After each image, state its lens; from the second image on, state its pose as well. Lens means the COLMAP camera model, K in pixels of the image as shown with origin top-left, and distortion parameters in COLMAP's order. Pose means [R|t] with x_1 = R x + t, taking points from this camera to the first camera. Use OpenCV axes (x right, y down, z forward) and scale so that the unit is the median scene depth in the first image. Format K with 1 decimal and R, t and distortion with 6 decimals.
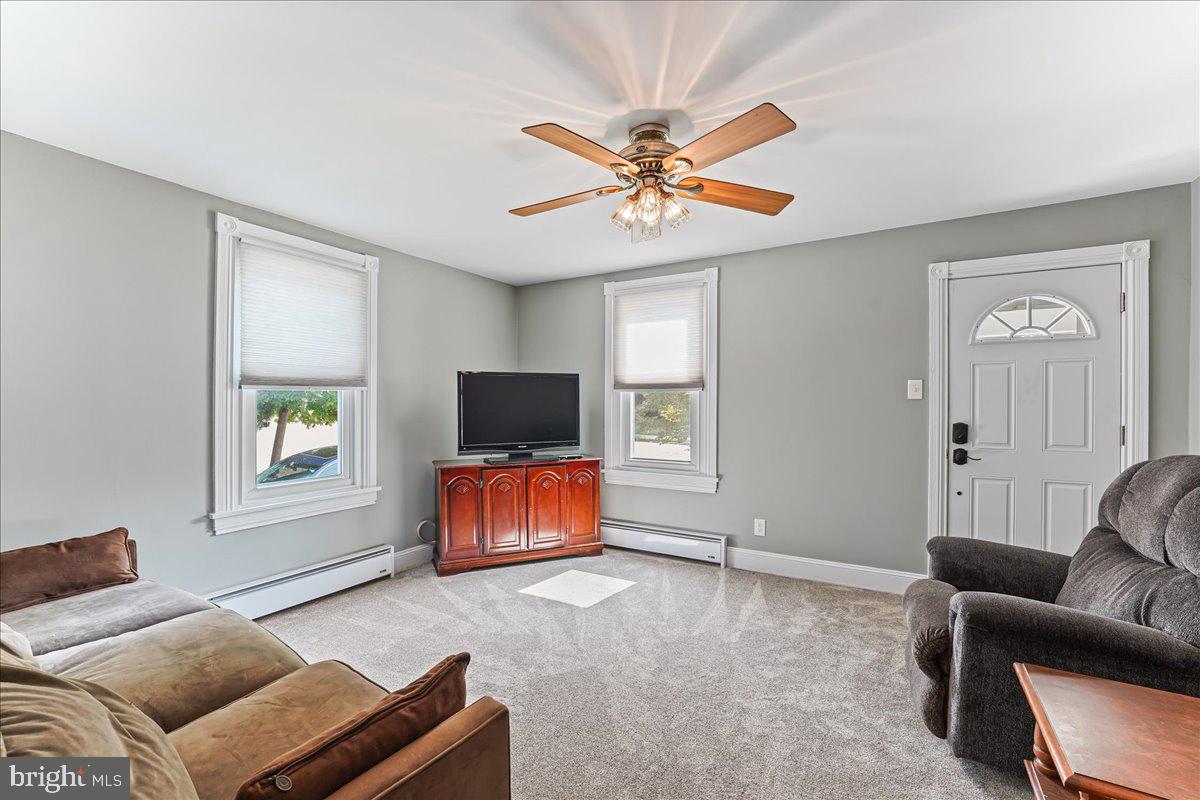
lens RADIAL K [[494.6, 0, 597.1], [0, 494.6, 410.1], [0, 0, 1]] dist [-0.027388, 0.000635]
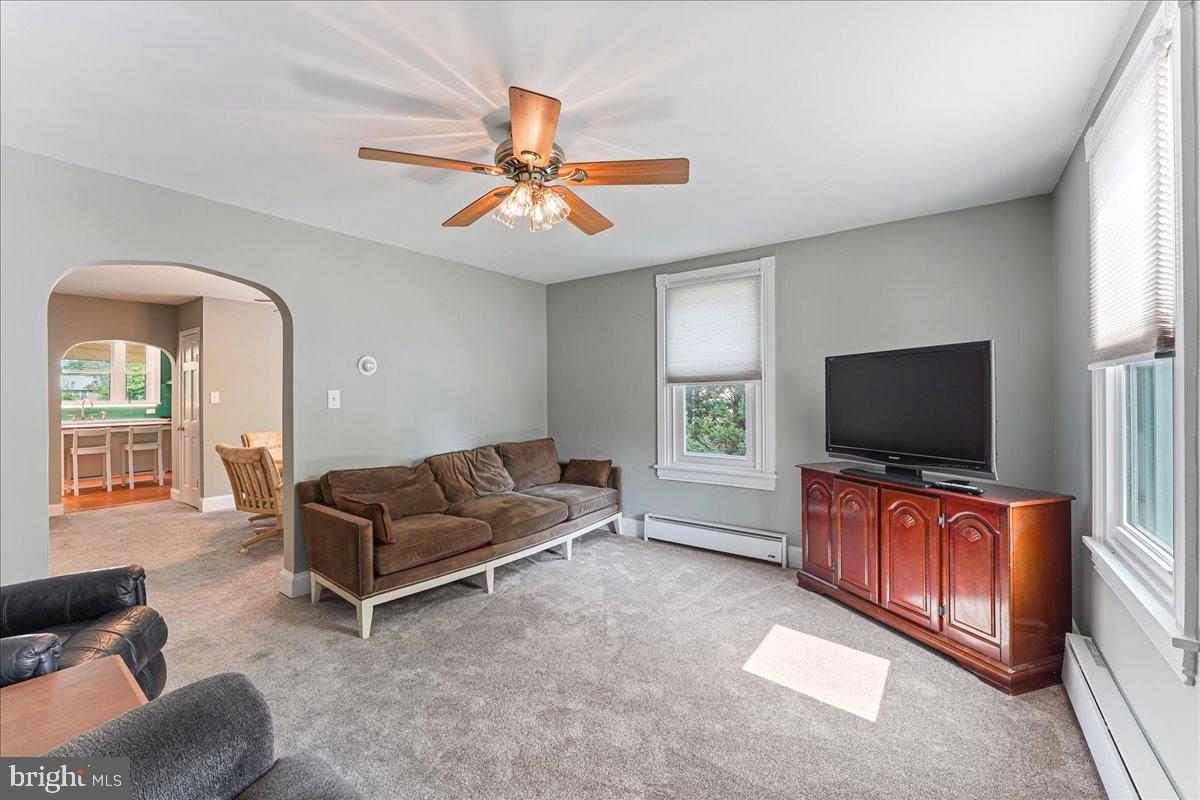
lens RADIAL K [[494.6, 0, 598.0], [0, 494.6, 386.7], [0, 0, 1]] dist [-0.027388, 0.000635]
pose [[-0.082876, -0.011073, -0.996498, 0.629841], [-0.004405, 0.999933, -0.010745, -0.019001], [0.996550, 0.003499, -0.082920, 0.709822]]
